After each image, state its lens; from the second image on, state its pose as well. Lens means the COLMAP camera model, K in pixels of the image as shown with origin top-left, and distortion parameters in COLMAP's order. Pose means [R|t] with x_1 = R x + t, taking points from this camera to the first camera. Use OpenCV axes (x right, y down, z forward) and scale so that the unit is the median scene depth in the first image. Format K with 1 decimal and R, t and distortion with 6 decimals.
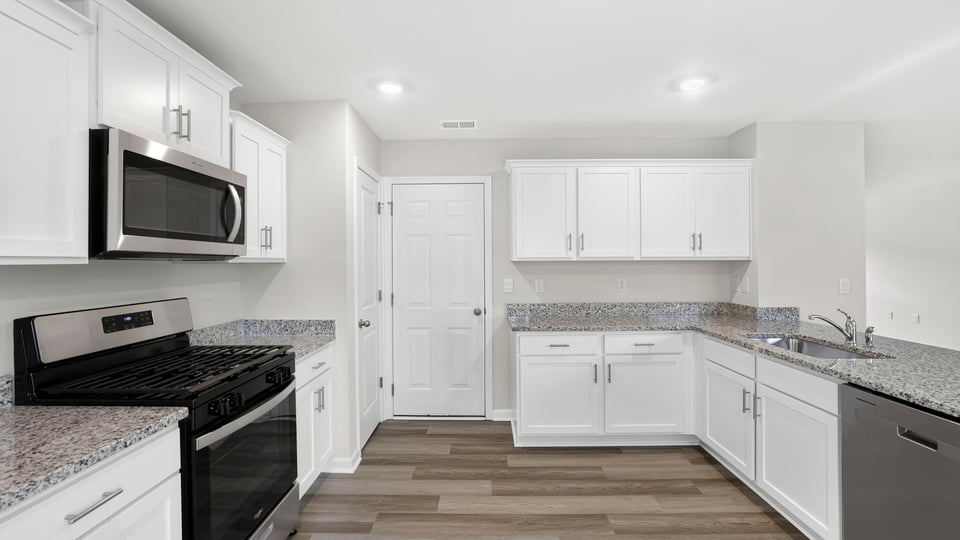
lens RADIAL K [[423.4, 0, 479.2], [0, 423.4, 260.7], [0, 0, 1]] dist [-0.026365, 0.004820]
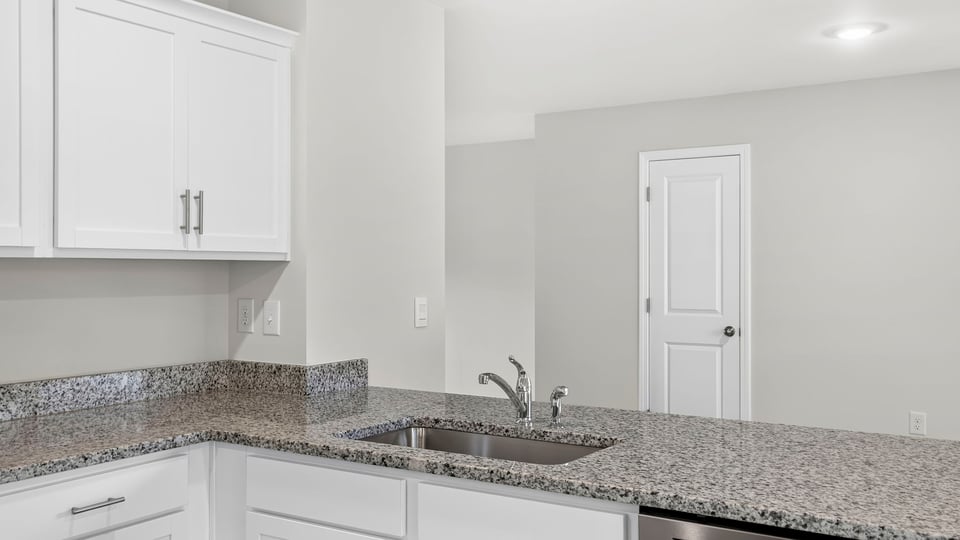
lens RADIAL K [[933.4, 0, 478.0], [0, 933.4, 271.3], [0, 0, 1]] dist [0.062684, 0.000000]
pose [[0.530211, 0.000313, 0.847866, -0.101298], [-0.005413, 0.999981, 0.003015, 0.007253], [-0.847849, -0.006188, 0.530202, 0.377385]]
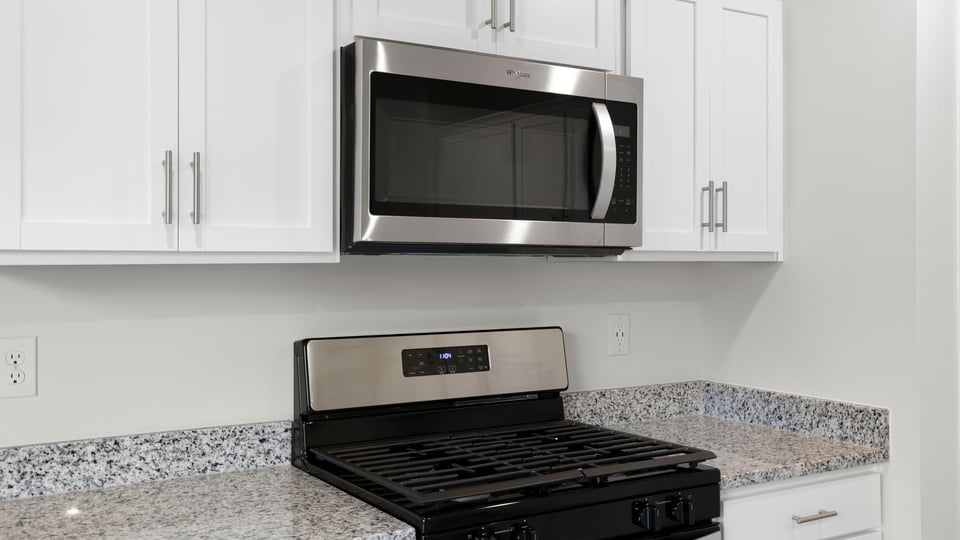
lens RADIAL K [[933.4, 0, 461.0], [0, 933.4, 262.6], [0, 0, 1]] dist [0.062684, 0.000000]
pose [[0.536751, 0.009219, -0.843690, 0.184766], [-0.001715, 0.999950, 0.009835, -0.003628], [0.843739, -0.003832, 0.536740, 0.203459]]
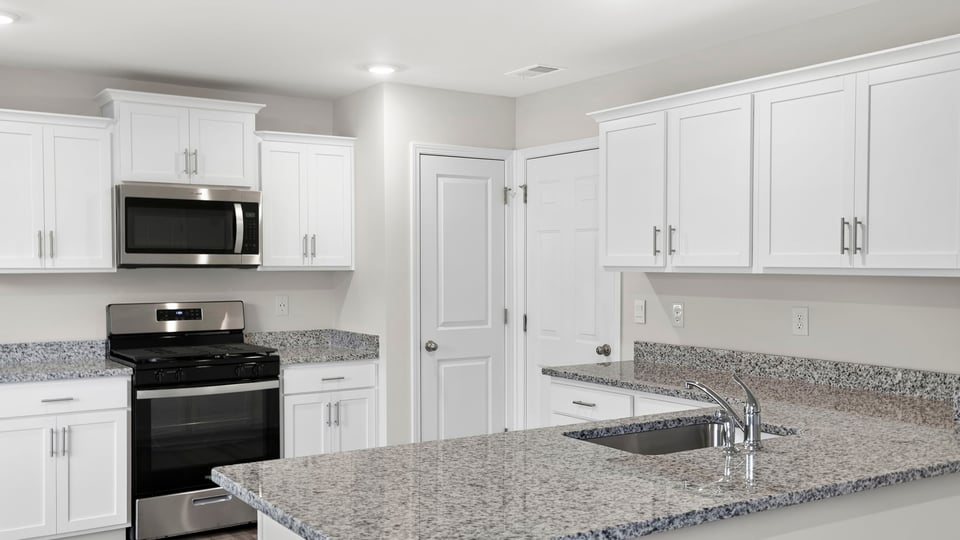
lens RADIAL K [[933.4, 0, 462.1], [0, 933.4, 285.0], [0, 0, 1]] dist [0.062684, 0.000000]
pose [[0.550482, 0.026451, -0.834428, 1.411109], [-0.000179, 0.999502, 0.031566, -0.028750], [0.834847, -0.017227, 0.550213, 0.070732]]
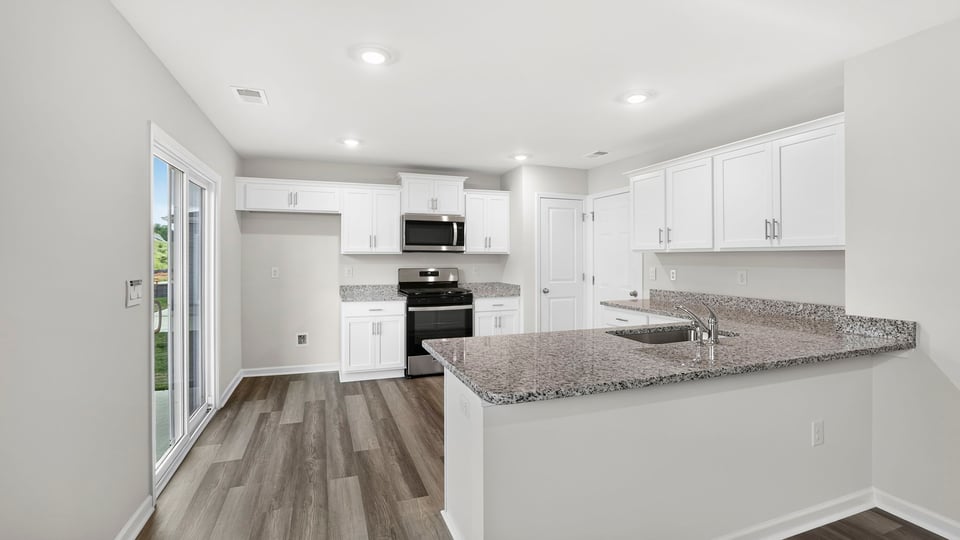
lens RADIAL K [[423.4, 0, 474.7], [0, 423.4, 254.8], [0, 0, 1]] dist [-0.026365, 0.004820]
pose [[0.351955, -0.000451, -0.936017, 1.341227], [0.000958, 1.000000, -0.000122, 0.008098], [0.936016, -0.000854, 0.351955, 0.166920]]
